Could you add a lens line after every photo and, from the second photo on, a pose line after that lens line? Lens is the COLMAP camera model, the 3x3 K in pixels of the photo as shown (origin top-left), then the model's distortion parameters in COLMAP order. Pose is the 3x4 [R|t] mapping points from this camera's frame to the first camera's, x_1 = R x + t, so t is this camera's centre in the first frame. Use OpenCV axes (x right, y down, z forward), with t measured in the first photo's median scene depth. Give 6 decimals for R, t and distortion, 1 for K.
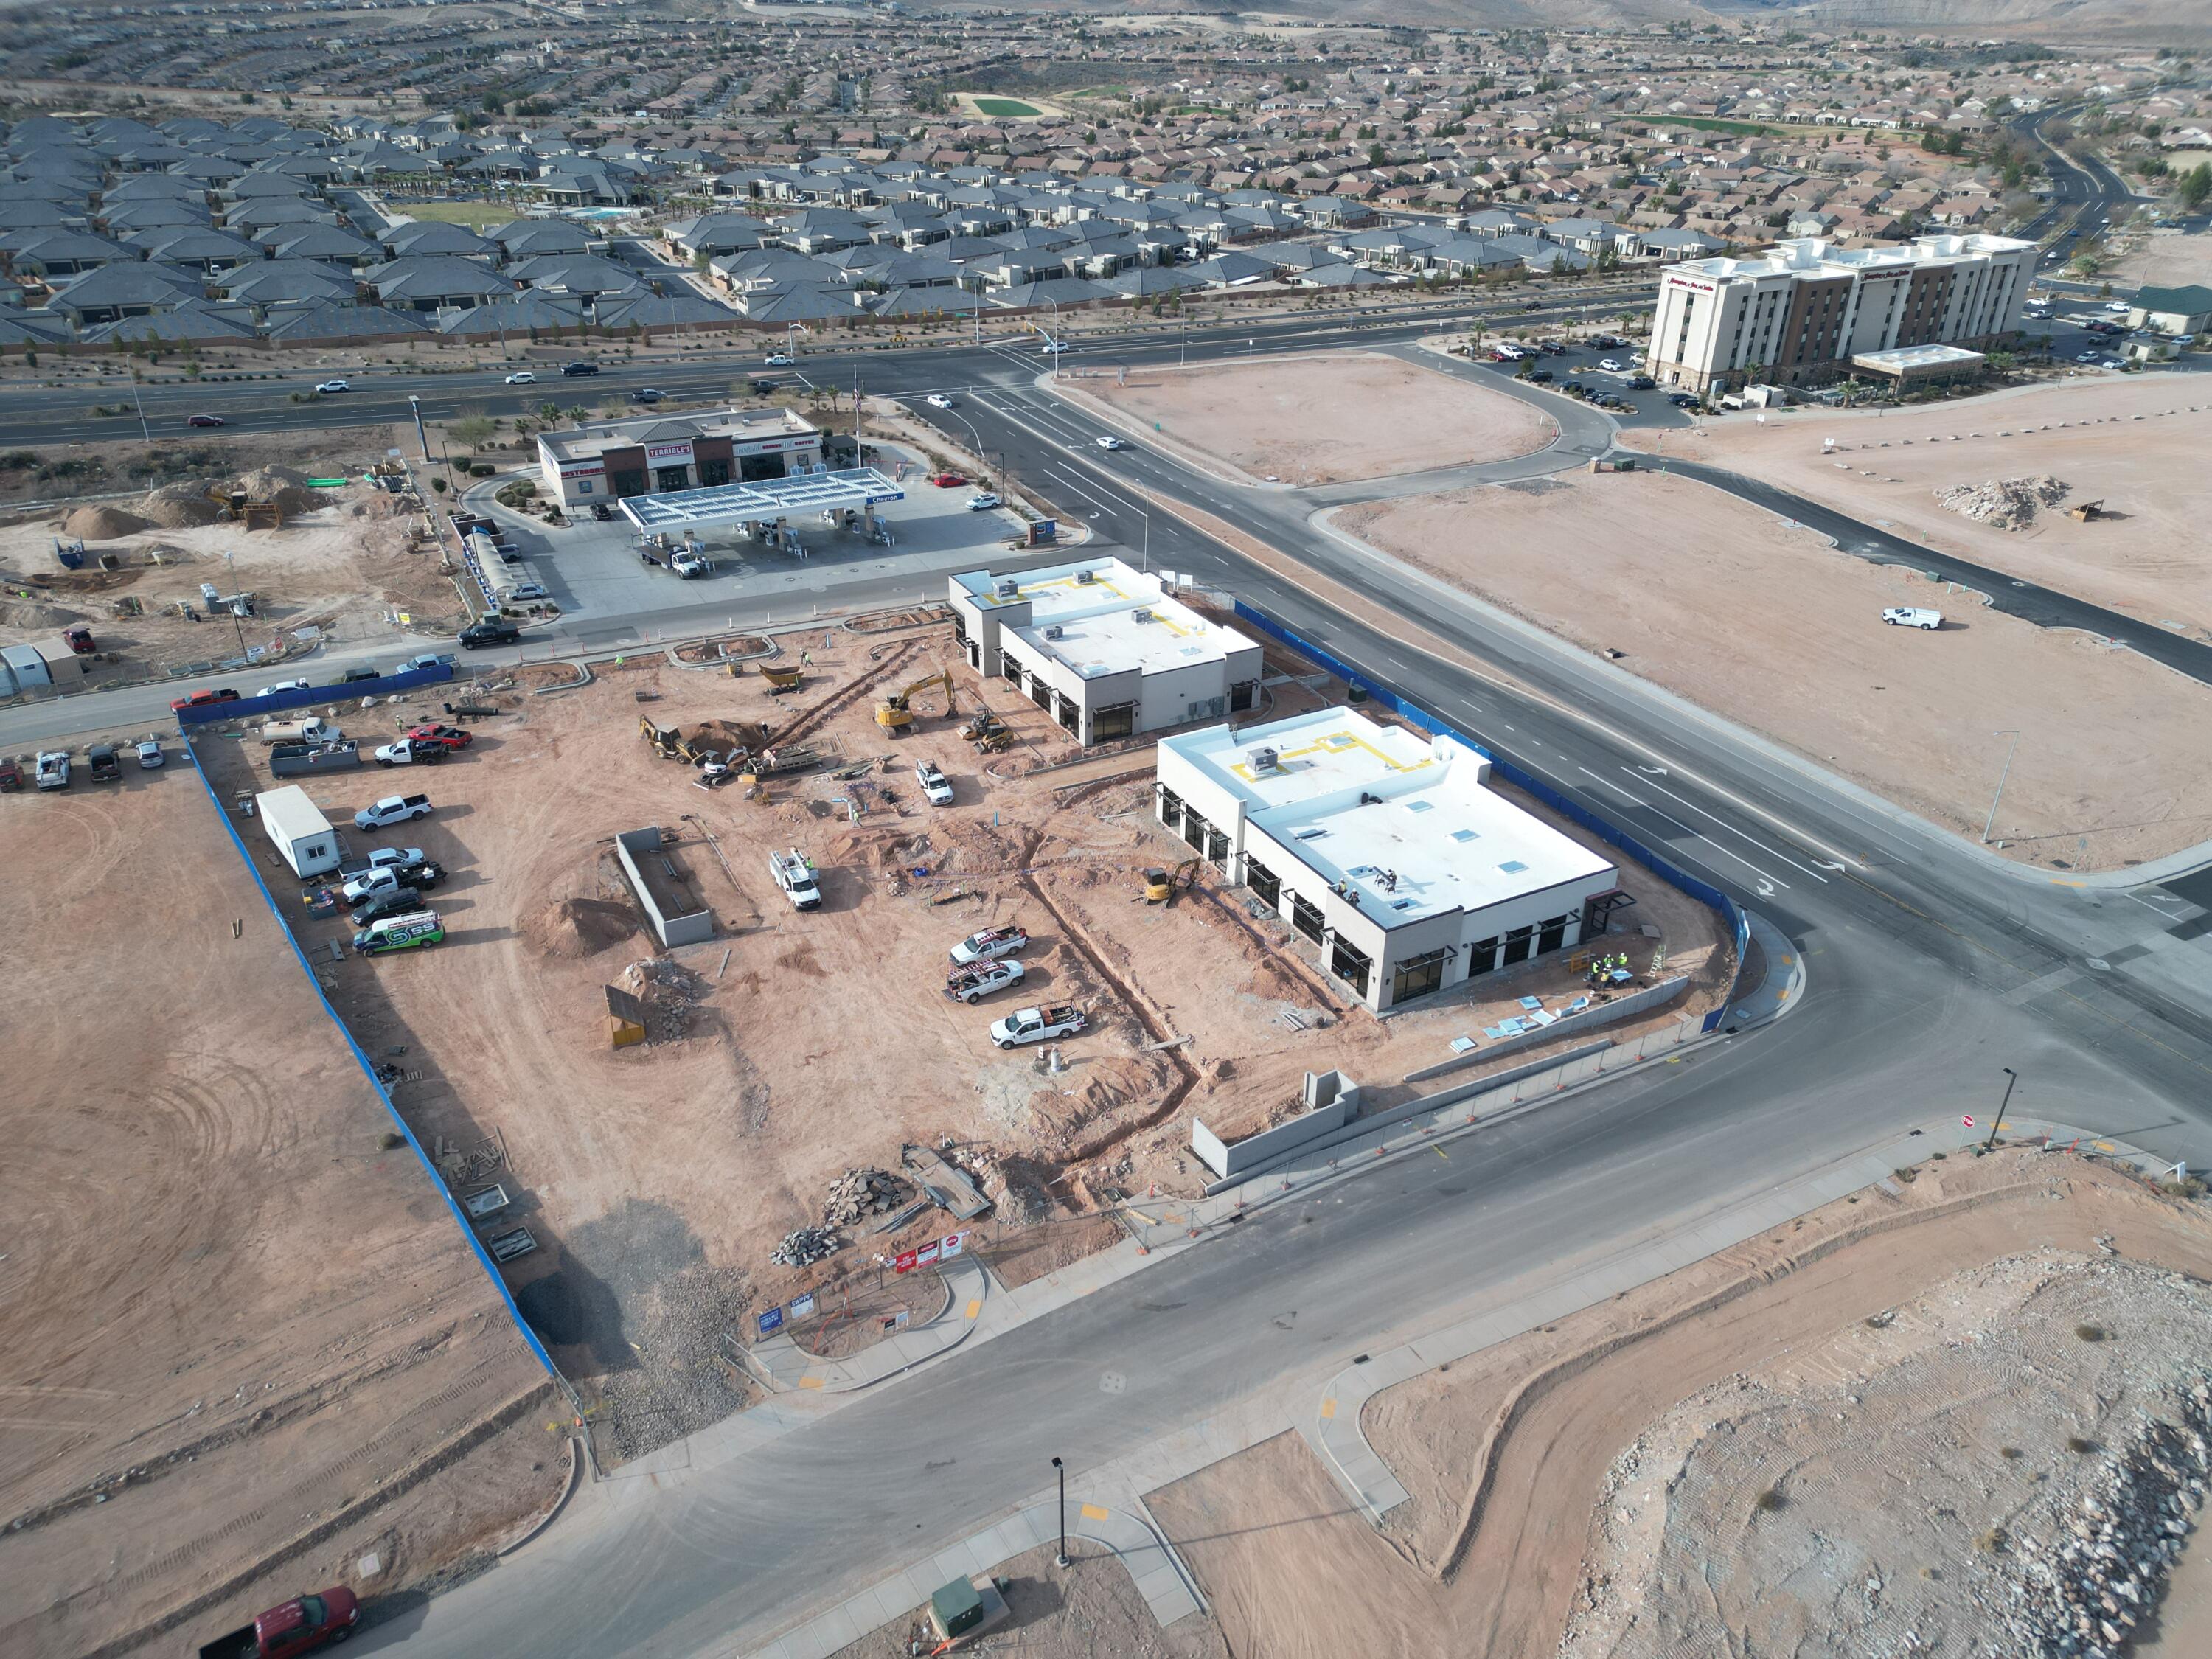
lens RADIAL K [[1554.9, 0, 1093.9], [0, 1554.9, 864.0], [0, 0, 1]] dist [0.065306, -0.051239]
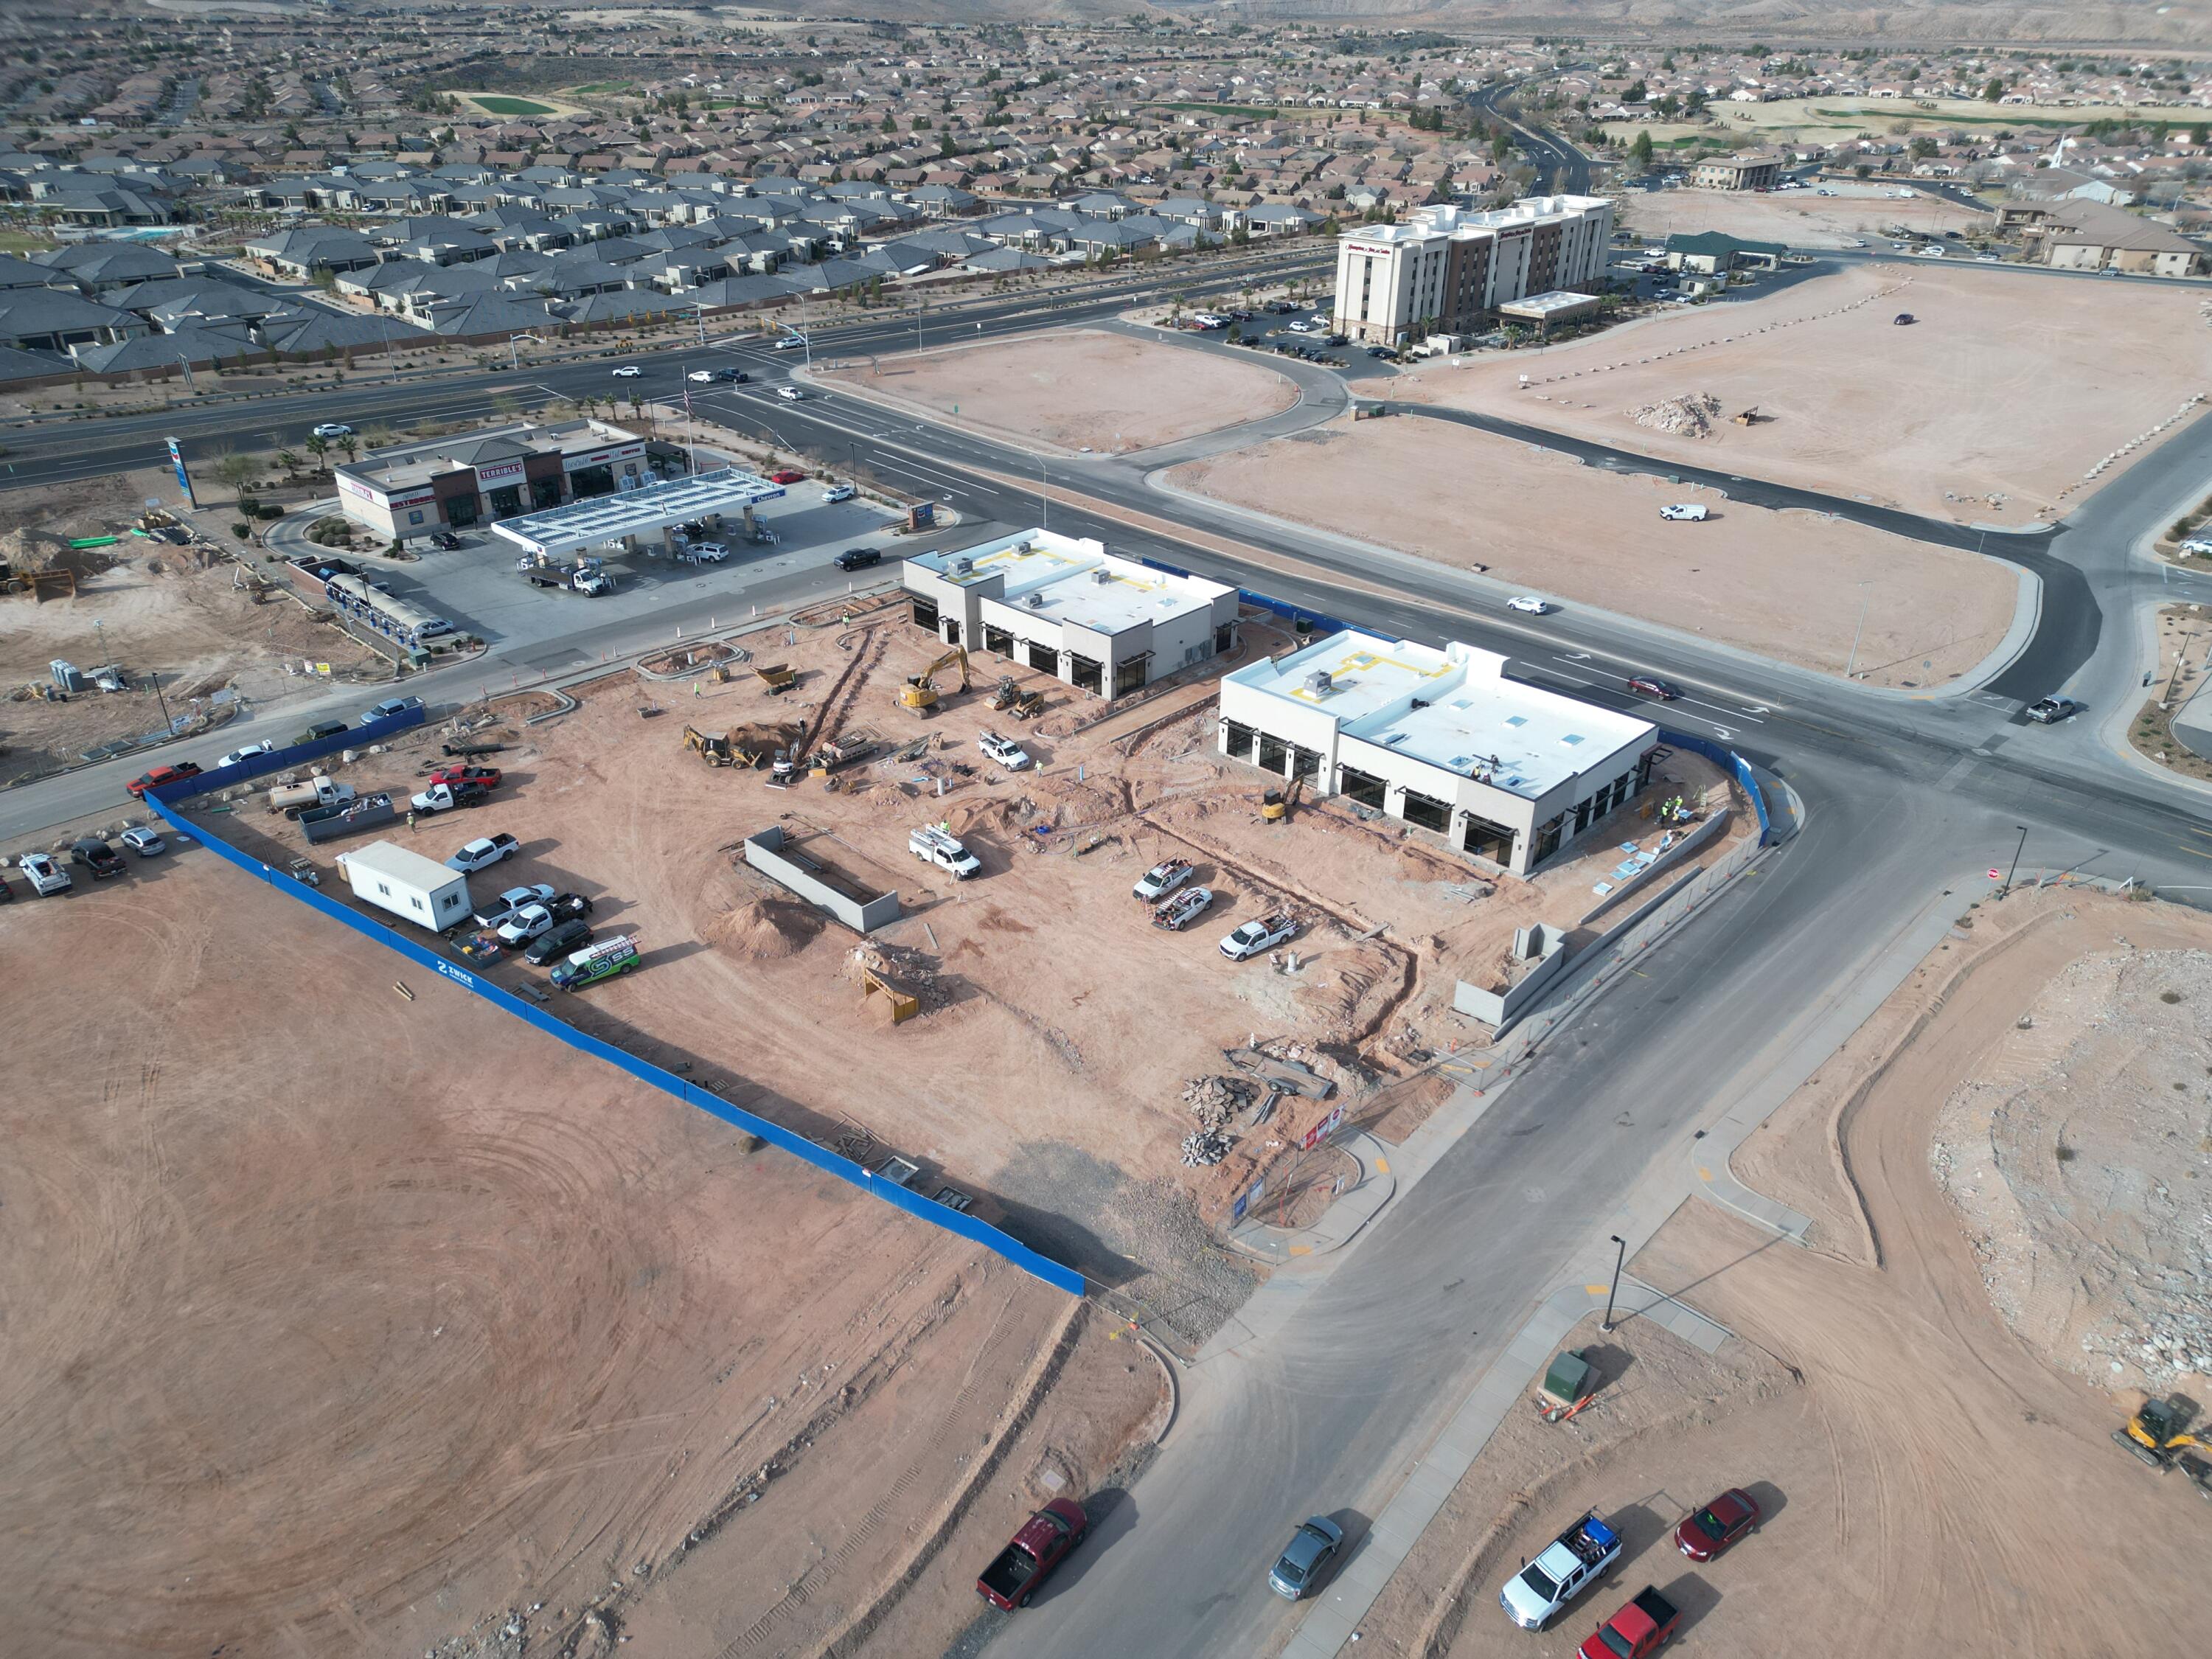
lens RADIAL K [[1554.9, 0, 1093.9], [0, 1554.9, 864.0], [0, 0, 1]] dist [0.065306, -0.051239]
pose [[0.948613, -0.158944, 0.273626, -0.270515], [0.158136, 0.987097, 0.025153, 0.005186], [-0.274093, 0.019410, 0.961507, -0.011576]]
